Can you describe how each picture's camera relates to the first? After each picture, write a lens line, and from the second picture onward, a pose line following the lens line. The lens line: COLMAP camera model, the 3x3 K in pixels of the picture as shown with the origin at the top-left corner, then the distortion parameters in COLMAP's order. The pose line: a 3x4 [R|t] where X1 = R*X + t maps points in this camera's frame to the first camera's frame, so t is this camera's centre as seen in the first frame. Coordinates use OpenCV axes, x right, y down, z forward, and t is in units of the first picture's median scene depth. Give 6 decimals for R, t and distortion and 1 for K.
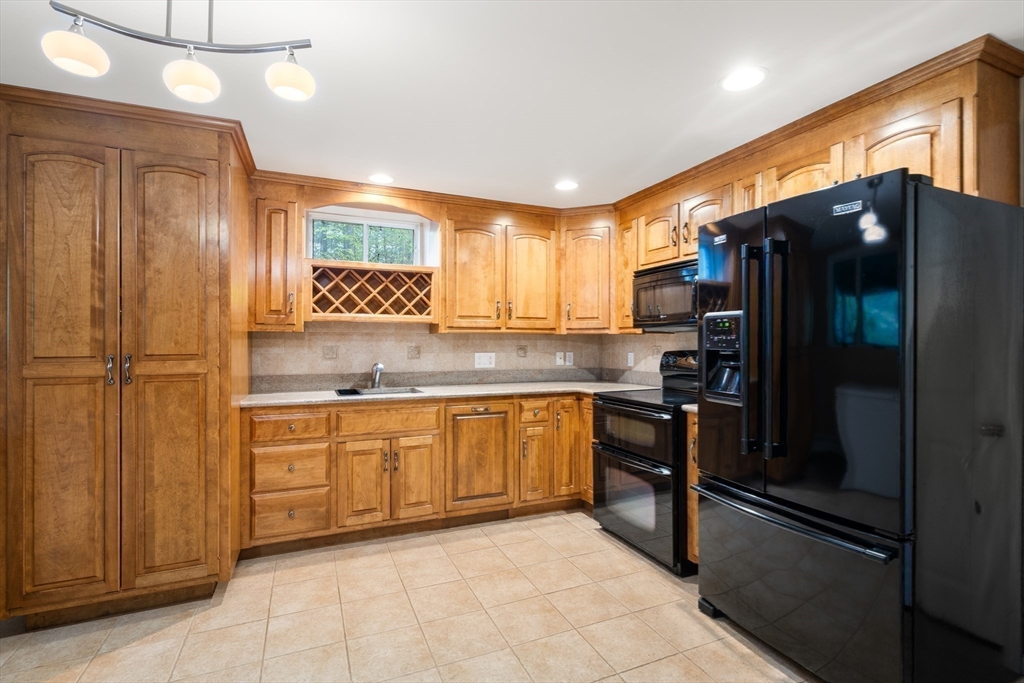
lens RADIAL K [[471.8, 0, 509.3], [0, 471.8, 340.5], [0, 0, 1]] dist [0.000533, -0.000199]
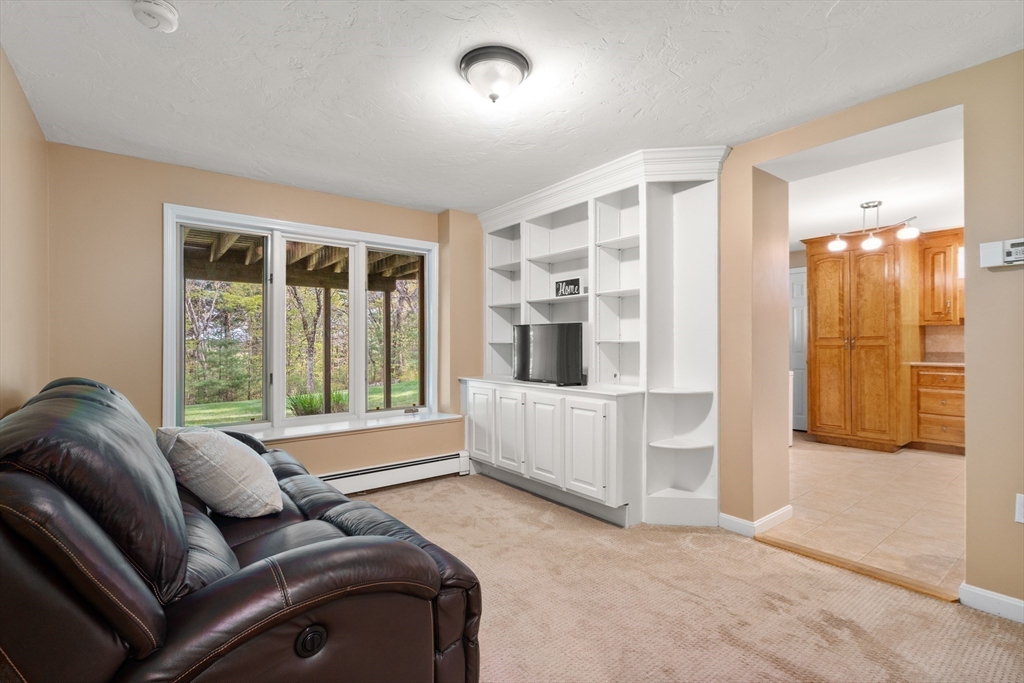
lens RADIAL K [[471.8, 0, 509.0], [0, 471.8, 339.8], [0, 0, 1]] dist [0.000533, -0.000199]
pose [[0.252483, -0.007641, -0.967571, 1.015274], [0.005131, 0.999965, -0.006558, 0.050410], [0.967588, -0.003309, 0.252513, -1.230800]]
